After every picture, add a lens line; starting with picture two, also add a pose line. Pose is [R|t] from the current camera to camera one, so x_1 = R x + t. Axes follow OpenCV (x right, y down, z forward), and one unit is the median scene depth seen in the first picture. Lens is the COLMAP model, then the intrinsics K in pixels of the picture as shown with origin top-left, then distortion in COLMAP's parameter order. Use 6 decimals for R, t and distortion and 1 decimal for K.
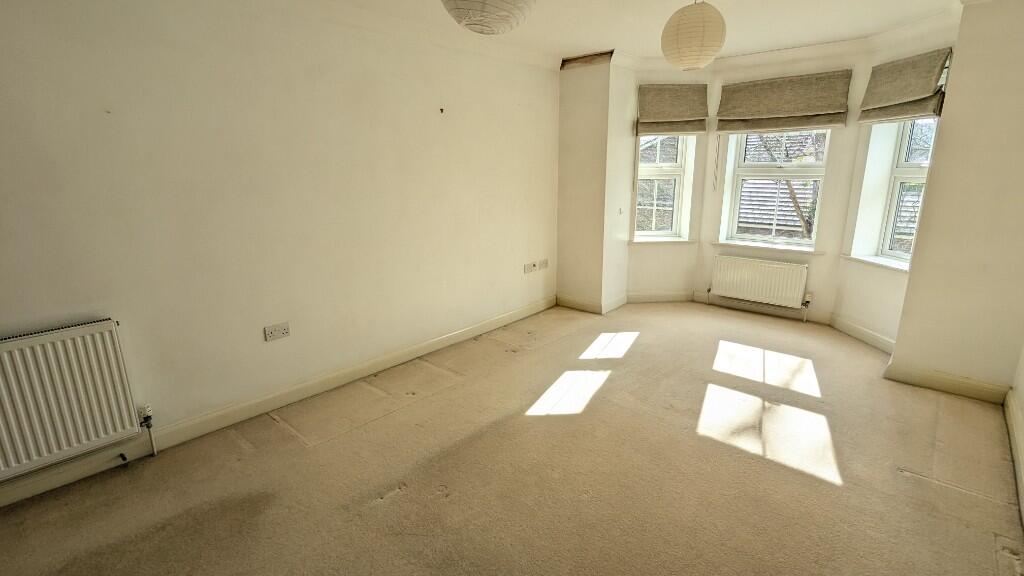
lens RADIAL K [[453.8, 0, 510.5], [0, 453.8, 271.8], [0, 0, 1]] dist [0.001302, 0.000176]
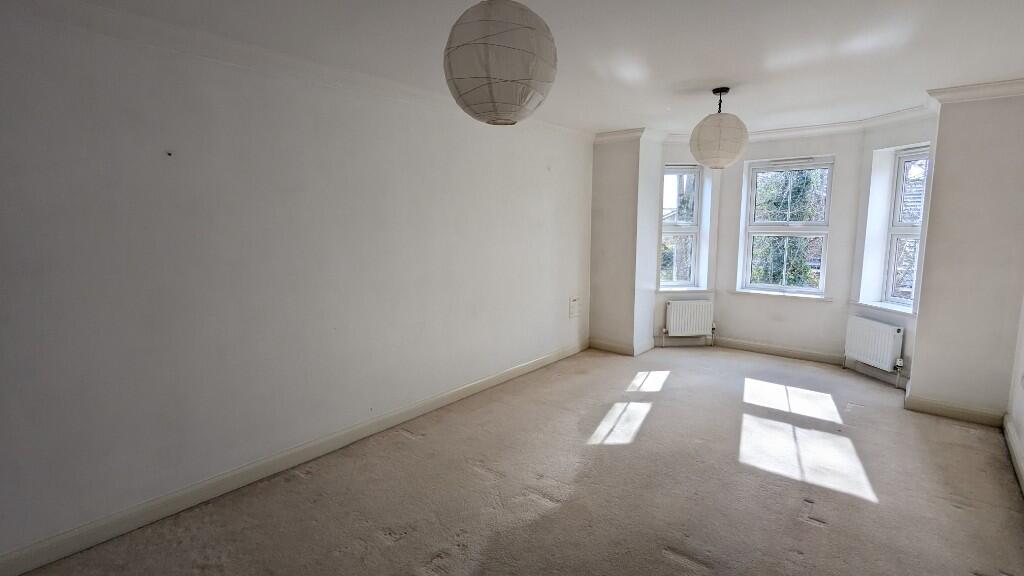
lens RADIAL K [[453.8, 0, 510.5], [0, 453.8, 271.8], [0, 0, 1]] dist [0.001302, 0.000176]
pose [[0.999996, 0.001768, 0.002315, -0.102311], [-0.001477, 0.992724, -0.120406, 0.026496], [-0.002511, 0.120402, 0.992722, -0.109263]]
